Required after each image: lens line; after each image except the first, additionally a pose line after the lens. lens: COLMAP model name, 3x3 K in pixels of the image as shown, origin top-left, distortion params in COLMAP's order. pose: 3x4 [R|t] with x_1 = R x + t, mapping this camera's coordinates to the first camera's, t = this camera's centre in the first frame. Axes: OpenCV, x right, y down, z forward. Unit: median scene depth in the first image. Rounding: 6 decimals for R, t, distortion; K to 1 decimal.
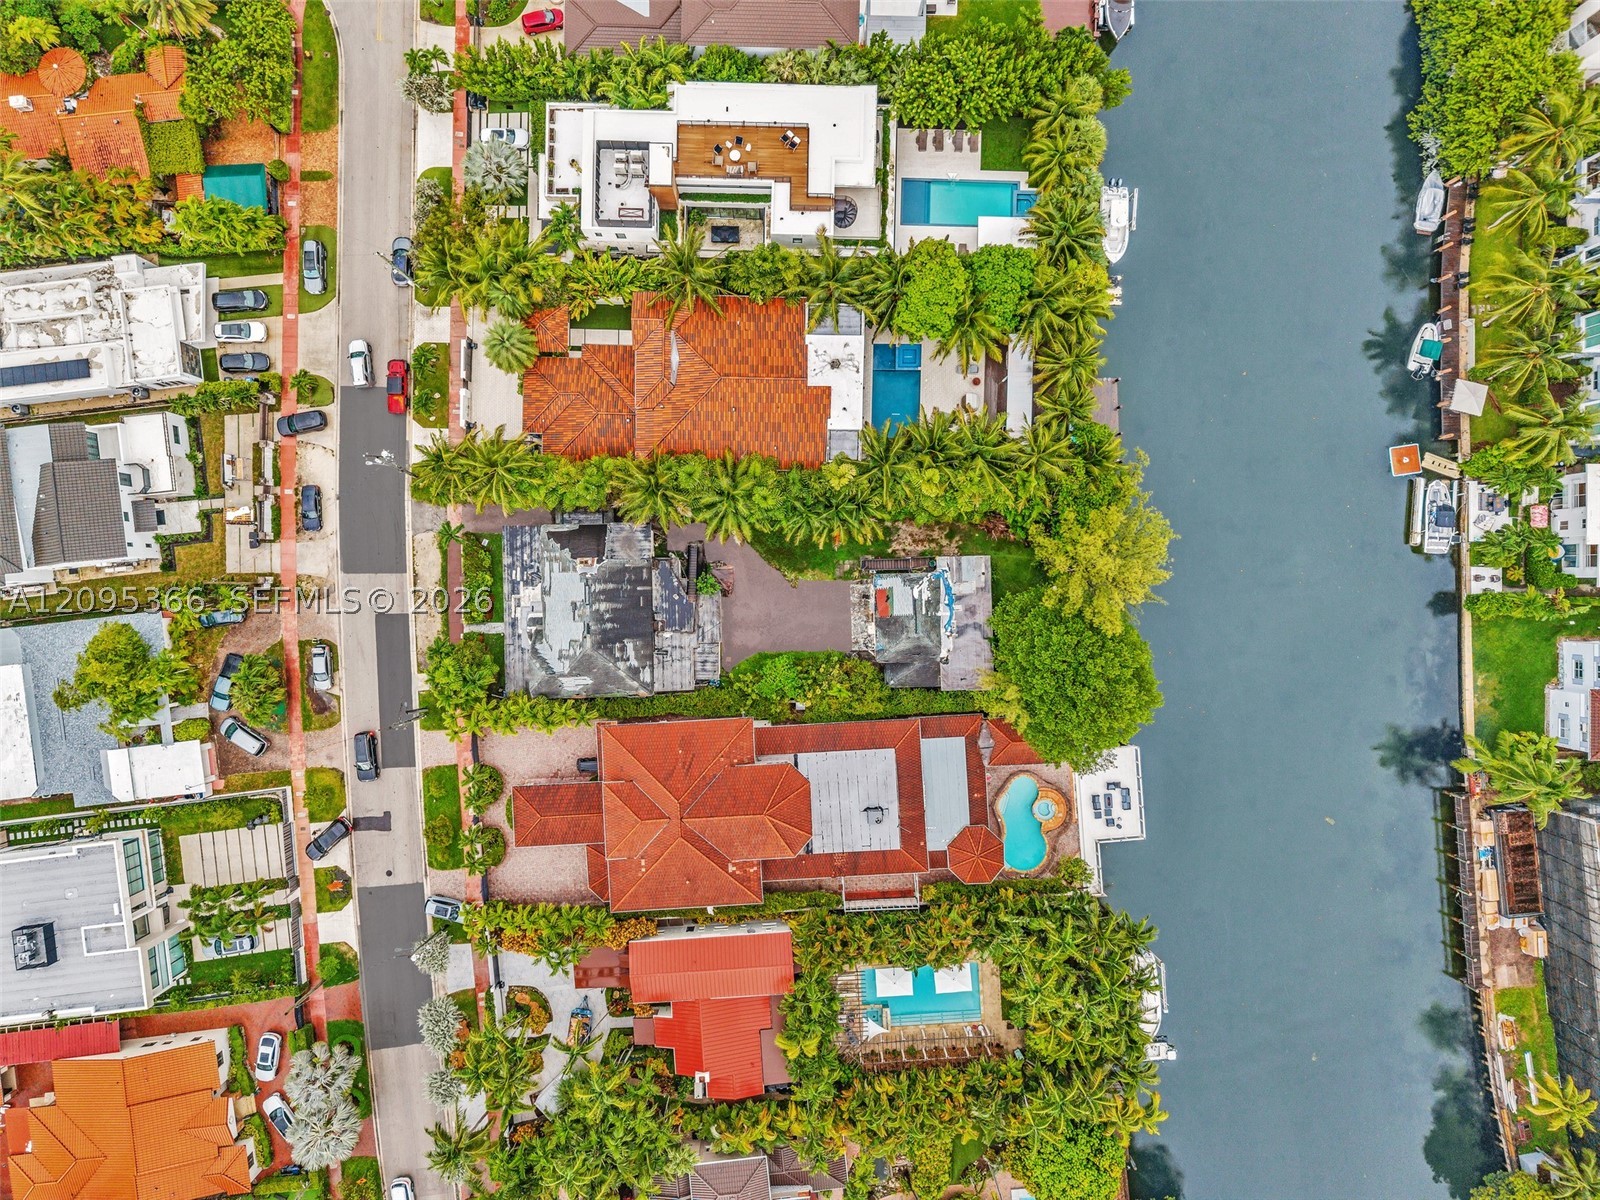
lens RADIAL K [[1077.4, 0, 800.0], [0, 1077.4, 600.0], [0, 0, 1]] dist [0.030555, -0.001352]
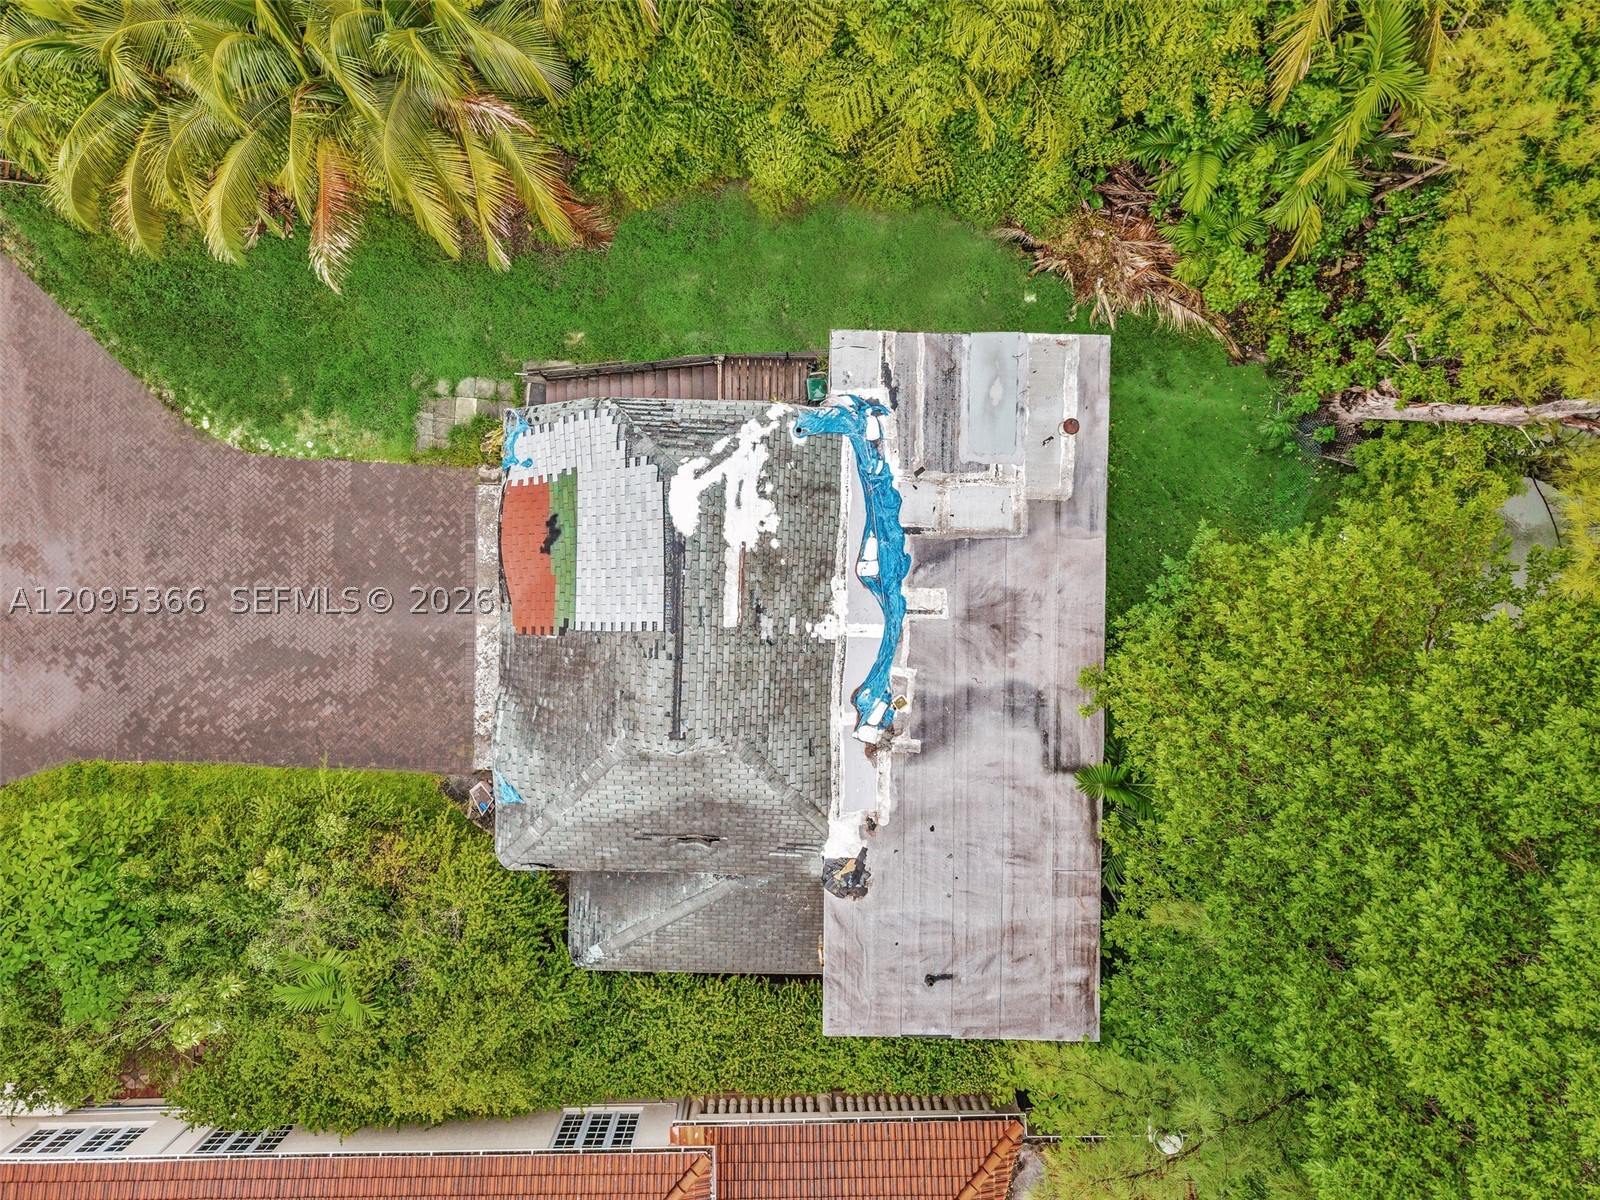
lens RADIAL K [[1057.2, 0, 800.0], [0, 1057.2, 600.0], [0, 0, 1]] dist [0.065948, -0.000648]
pose [[0.998962, 0.045142, 0.006035, 0.118990], [-0.045130, 0.998979, -0.002120, 0.008096], [-0.006124, 0.001845, 0.999980, 0.788662]]
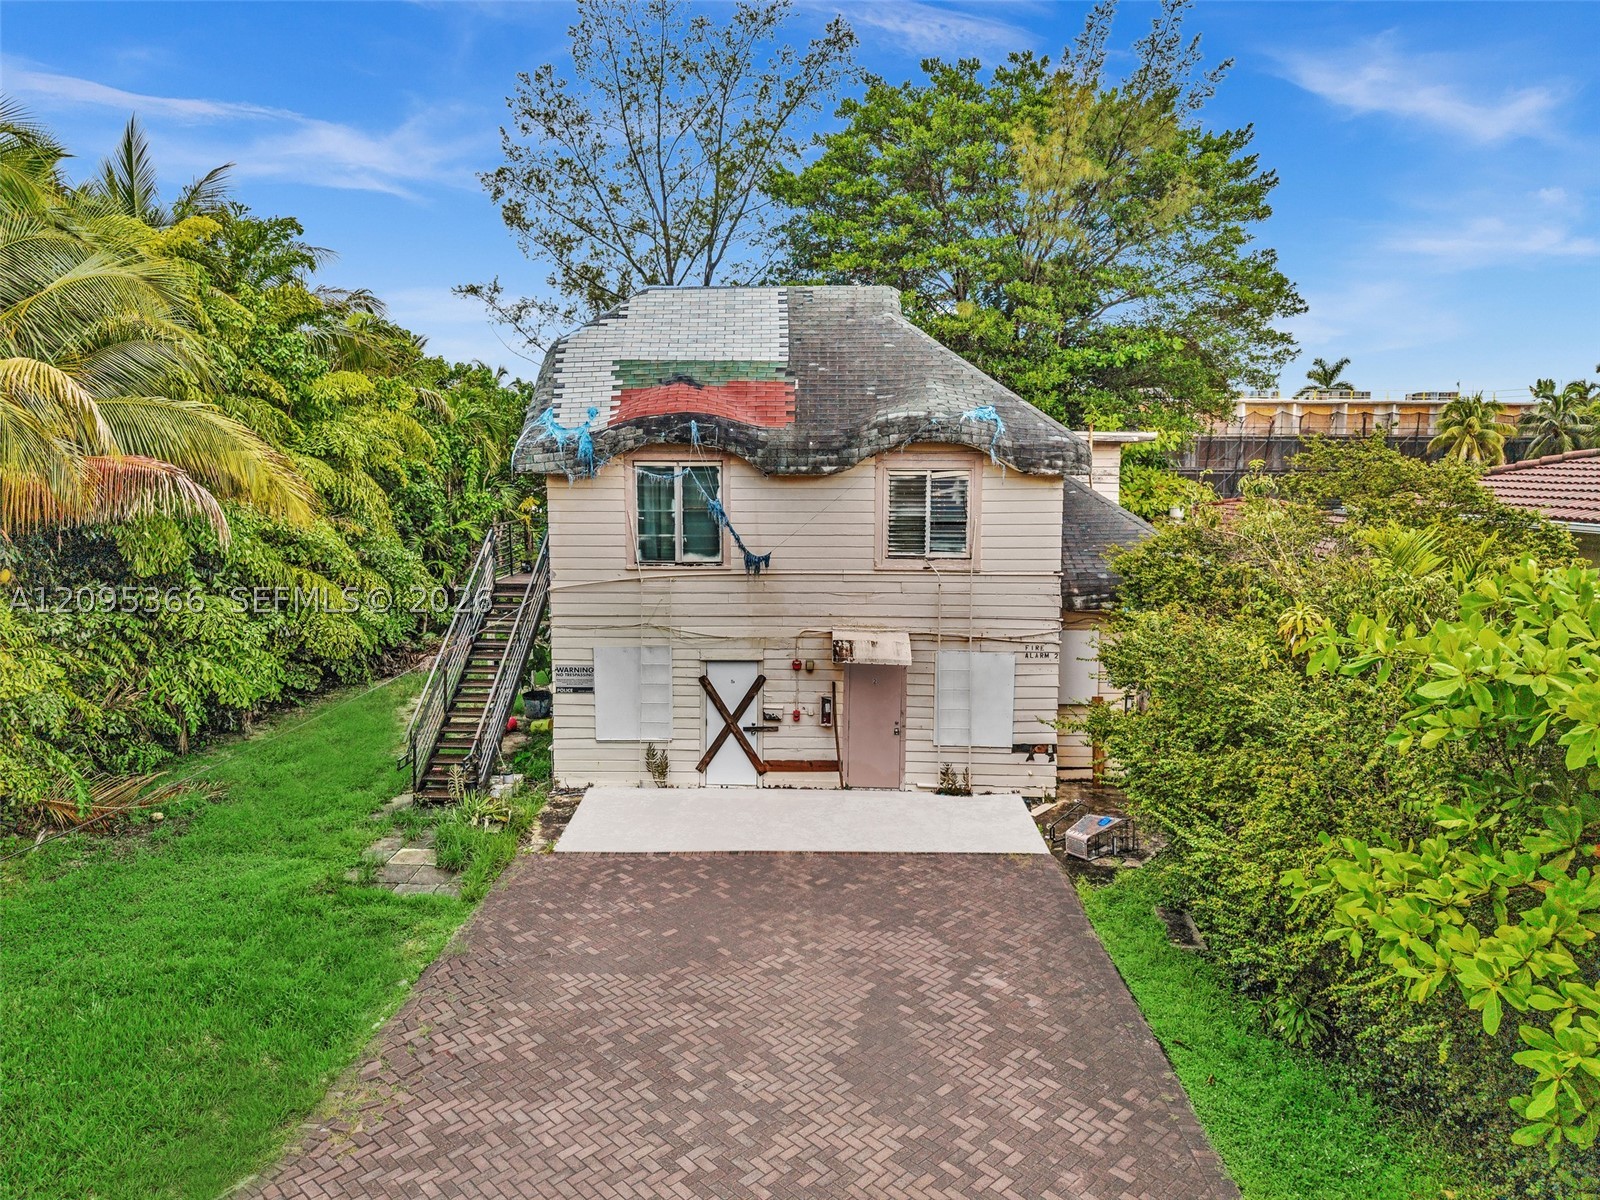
lens RADIAL K [[1057.2, 0, 800.0], [0, 1057.2, 600.0], [0, 0, 1]] dist [0.065948, -0.000648]
pose [[0.037348, -0.134137, 0.990259, -0.080707], [0.999257, -0.004414, -0.038285, 0.022077], [0.009506, 0.990953, 0.133873, 0.976237]]
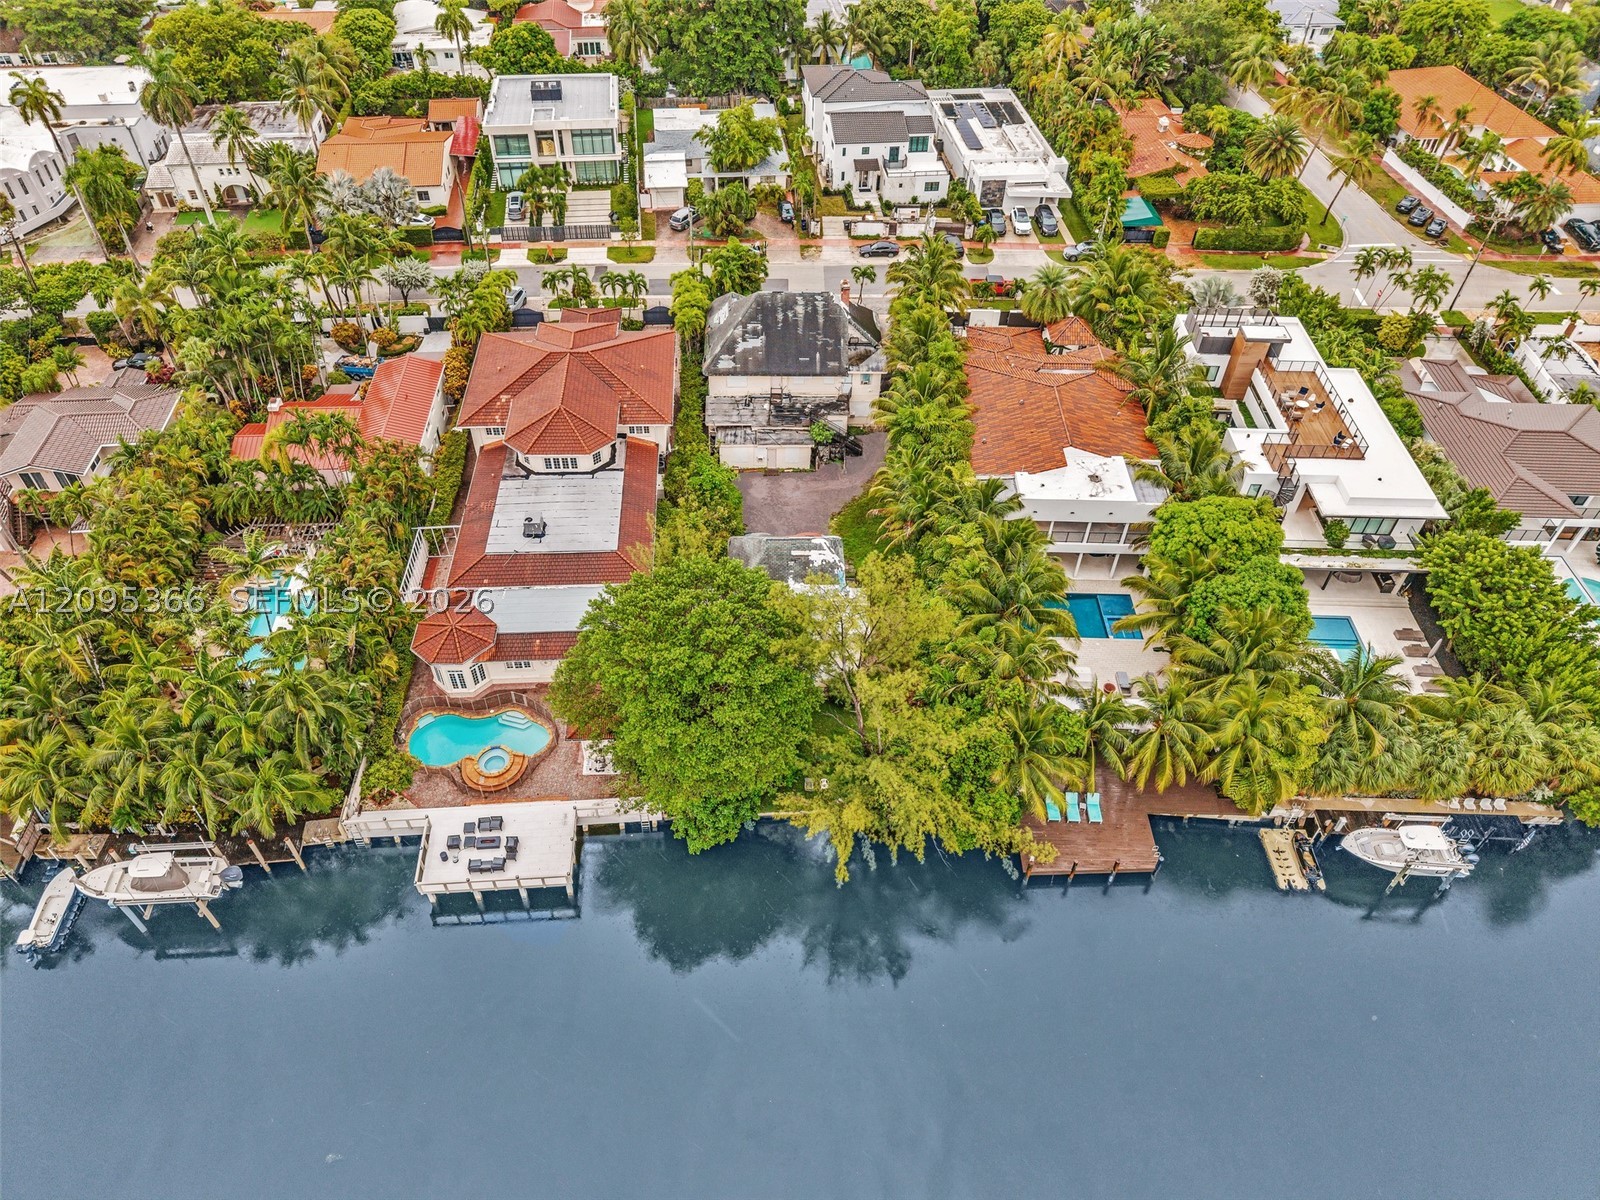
lens RADIAL K [[1077.4, 0, 800.0], [0, 1077.4, 600.0], [0, 0, 1]] dist [0.030555, -0.001352]
pose [[0.007558, 0.699326, -0.714763, 0.650688], [-0.999516, -0.016282, -0.026500, 0.025694], [-0.030169, 0.714617, 0.698865, 0.469662]]
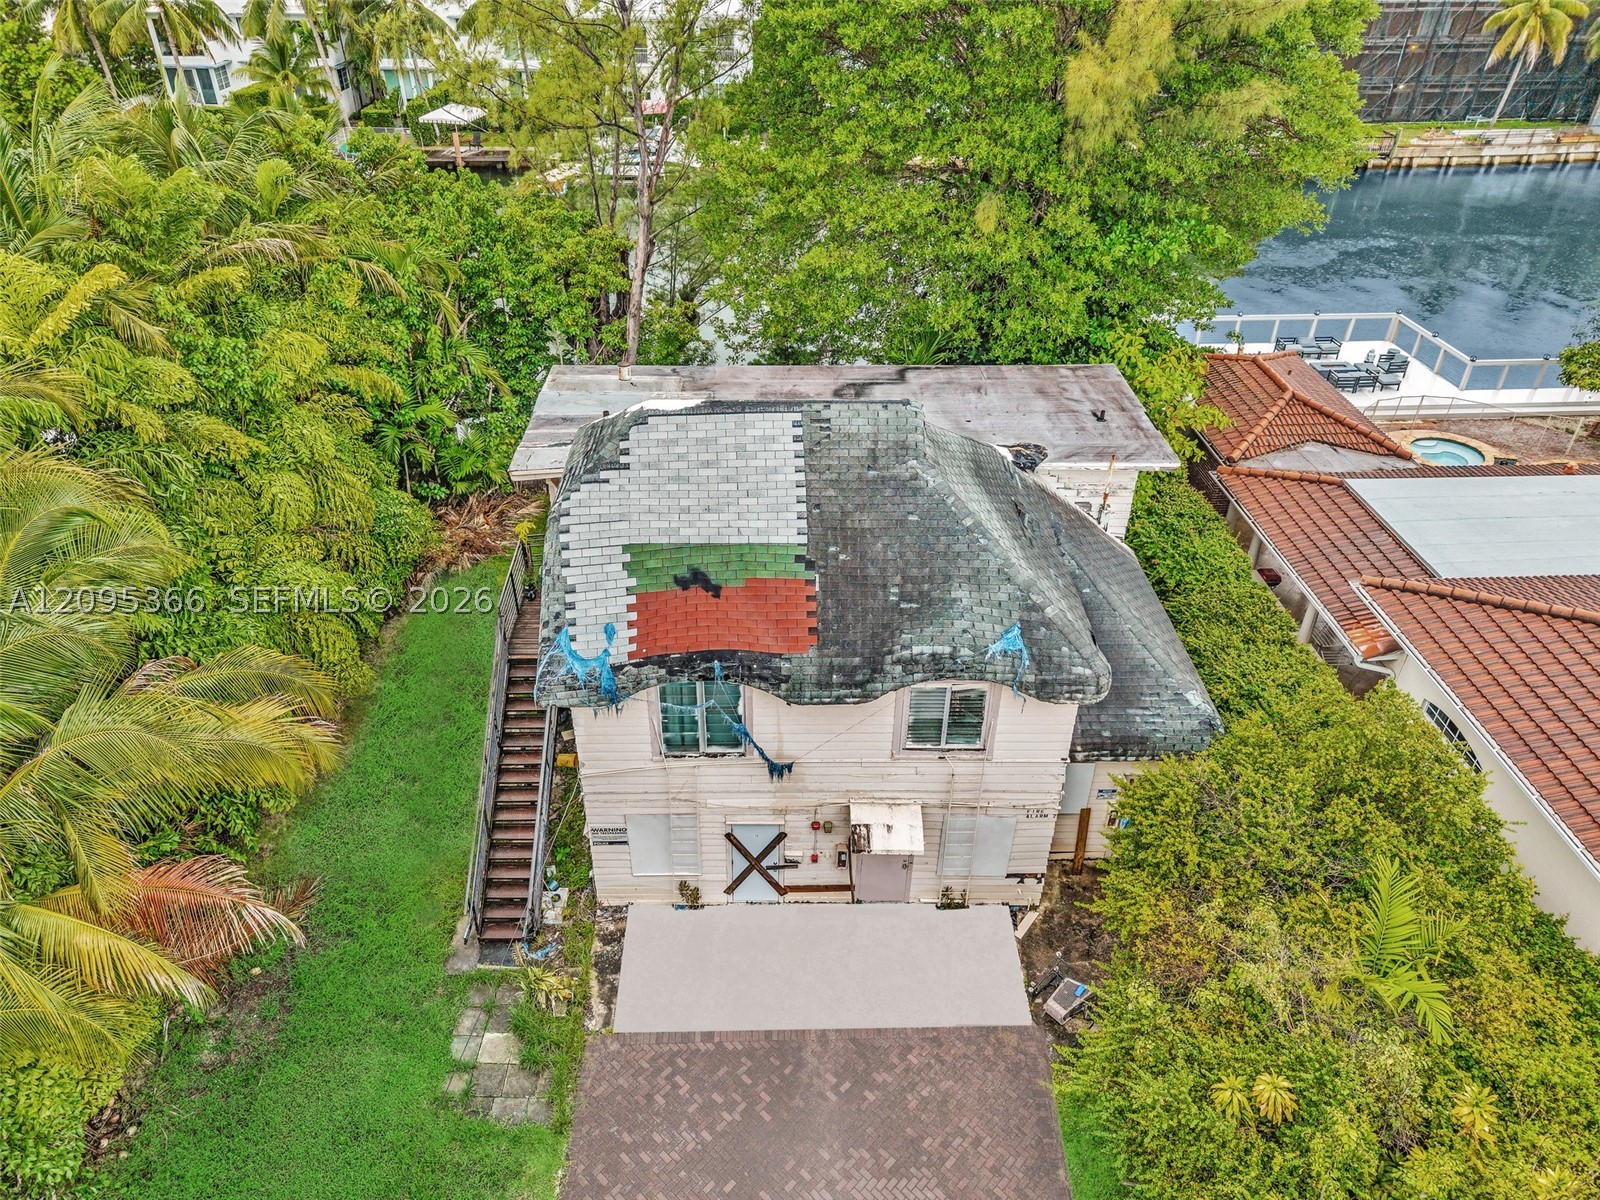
lens RADIAL K [[1077.4, 0, 800.0], [0, 1077.4, 600.0], [0, 0, 1]] dist [0.030555, -0.001352]
pose [[0.001277, -0.574617, 0.818422, -0.047949], [0.999999, 0.000180, -0.001434, 0.013430], [0.000677, 0.818423, 0.574616, 0.879352]]
